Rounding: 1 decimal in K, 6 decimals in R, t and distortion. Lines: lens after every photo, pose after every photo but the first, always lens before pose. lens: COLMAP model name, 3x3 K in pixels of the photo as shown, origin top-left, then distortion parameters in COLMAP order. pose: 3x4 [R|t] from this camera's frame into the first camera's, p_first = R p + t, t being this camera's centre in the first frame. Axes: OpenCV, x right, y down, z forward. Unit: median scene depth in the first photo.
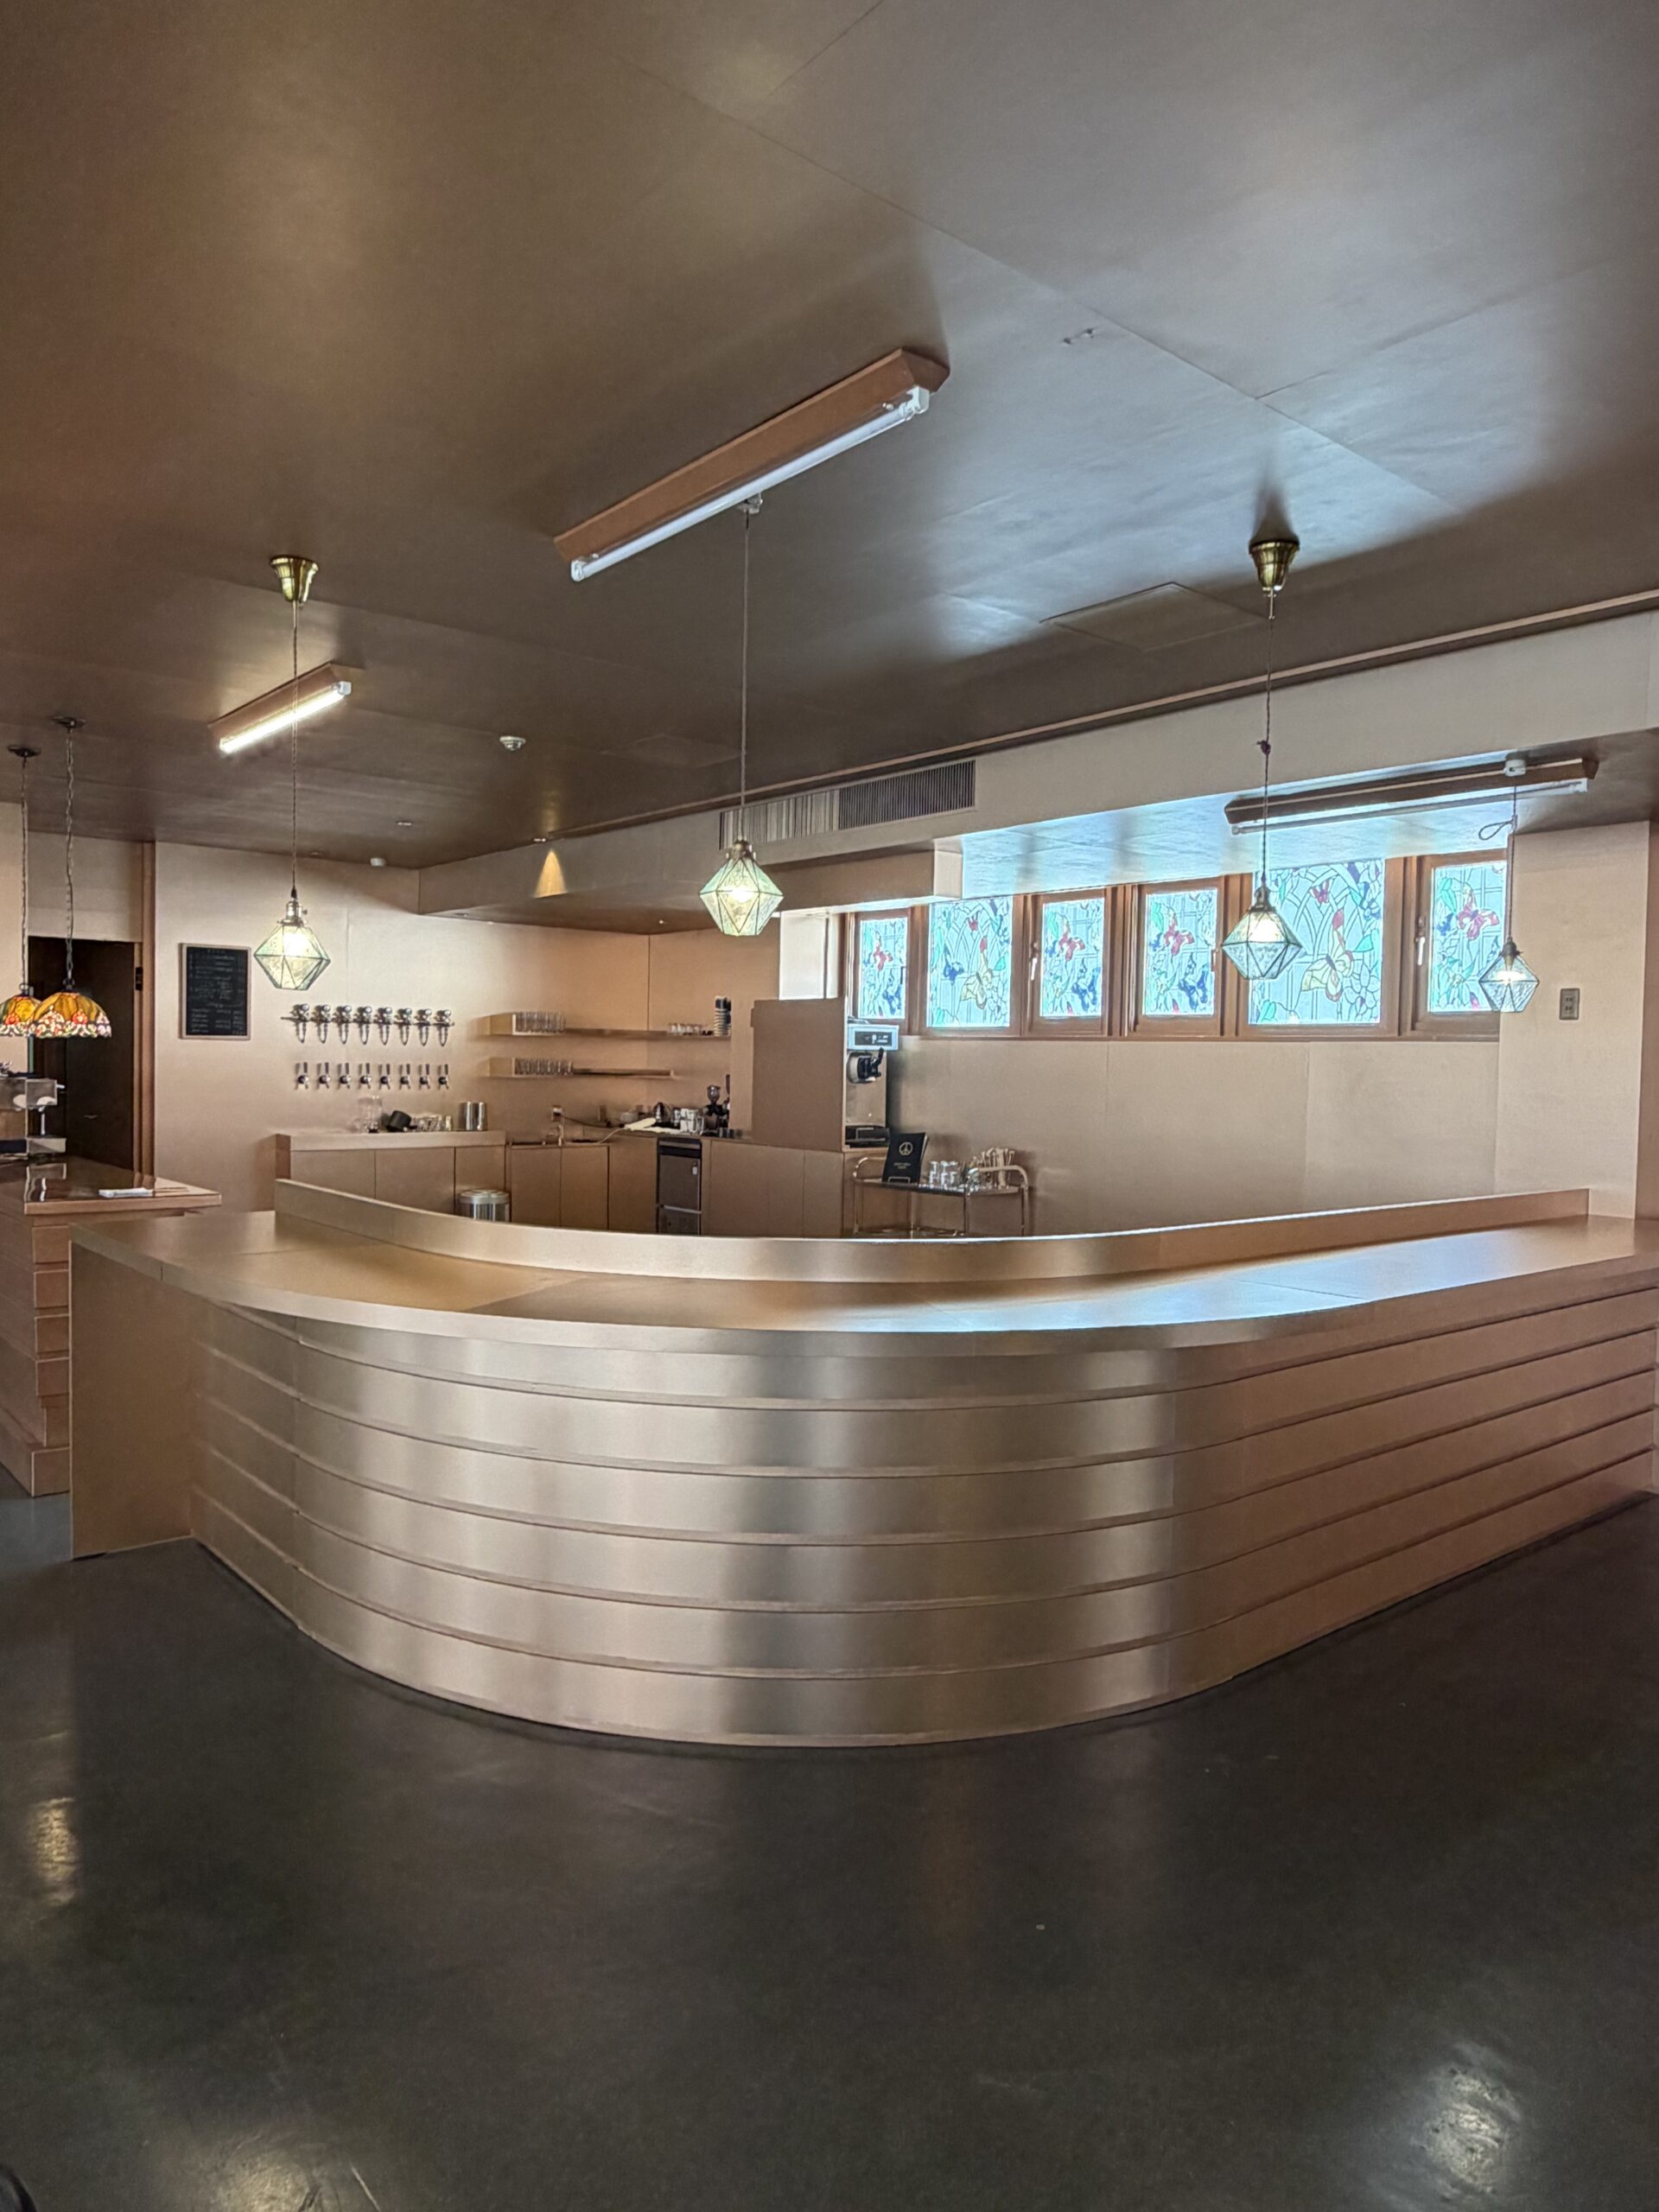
lens RADIAL K [[1404.0, 0, 829.5], [0, 1404.0, 1106.0], [0, 0, 1]] dist [-0.000072, -0.000067]
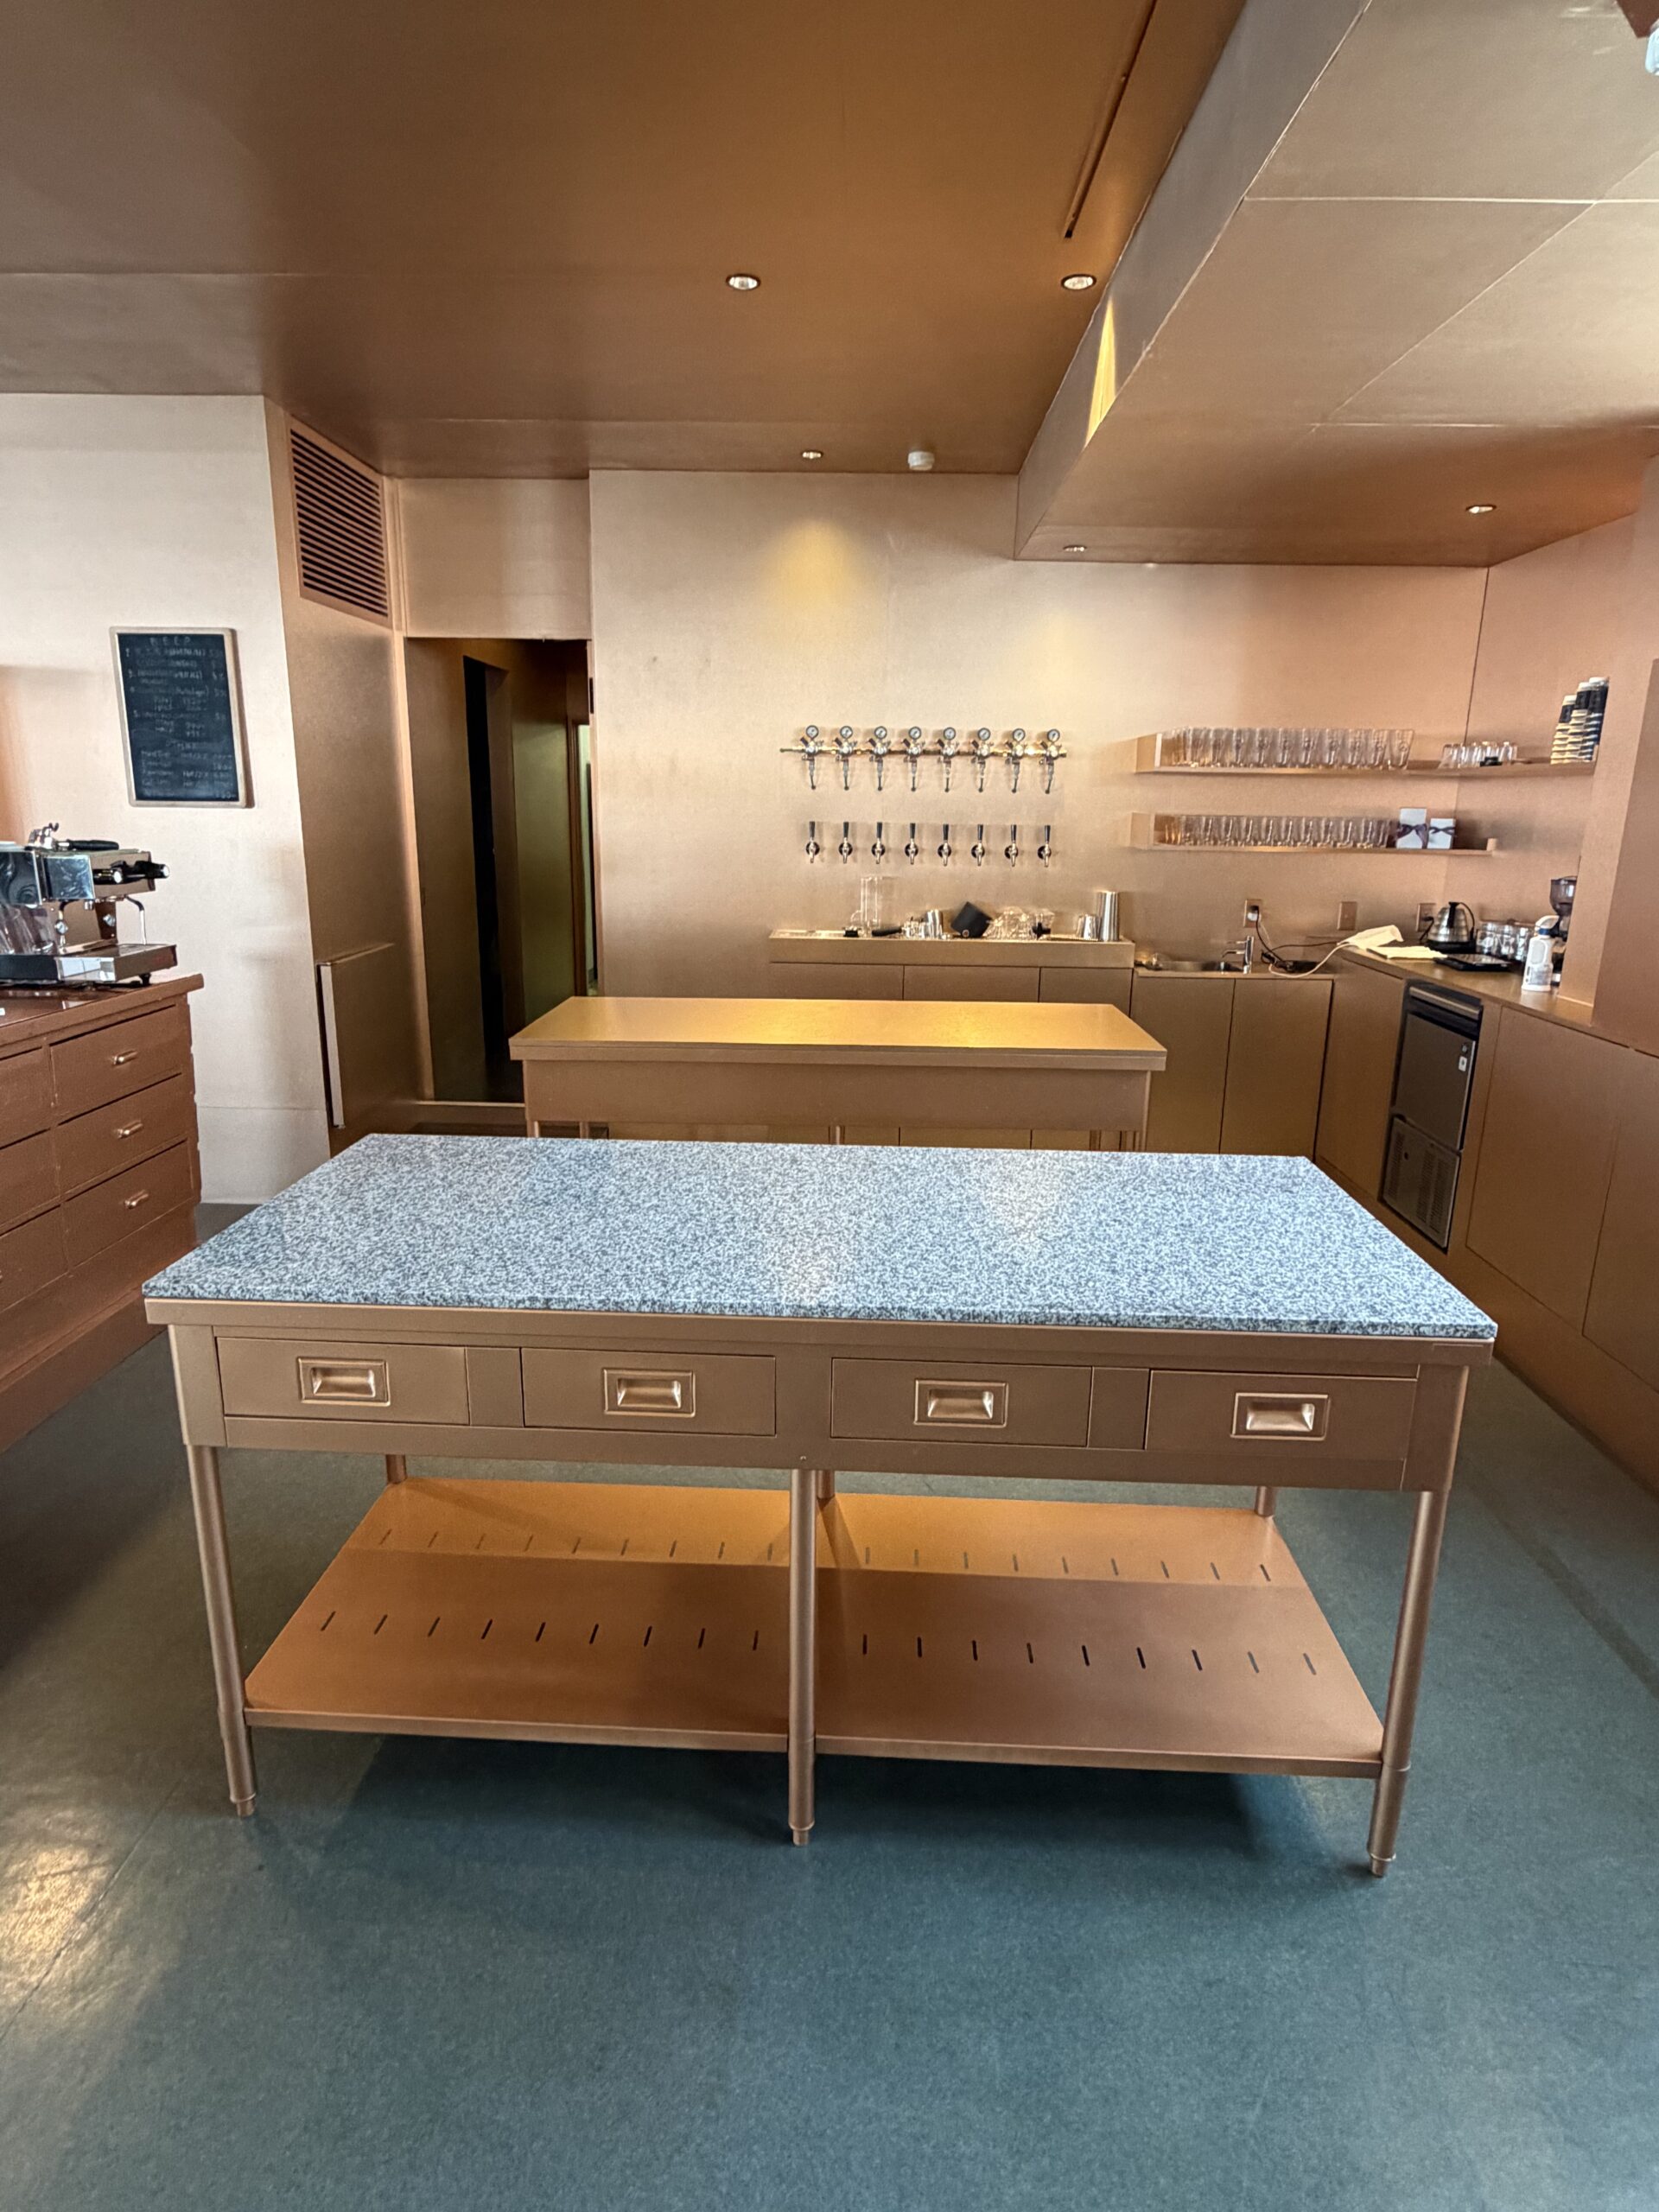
lens RADIAL K [[1229.0, 0, 829.5], [0, 1229.0, 1106.0], [0, 0, 1]] dist [0.018692, 0.000253]
pose [[0.730277, 0.173060, -0.660867, 0.019518], [-0.018232, 0.971974, 0.234382, -0.023273], [0.682907, -0.159115, 0.712966, 0.365416]]
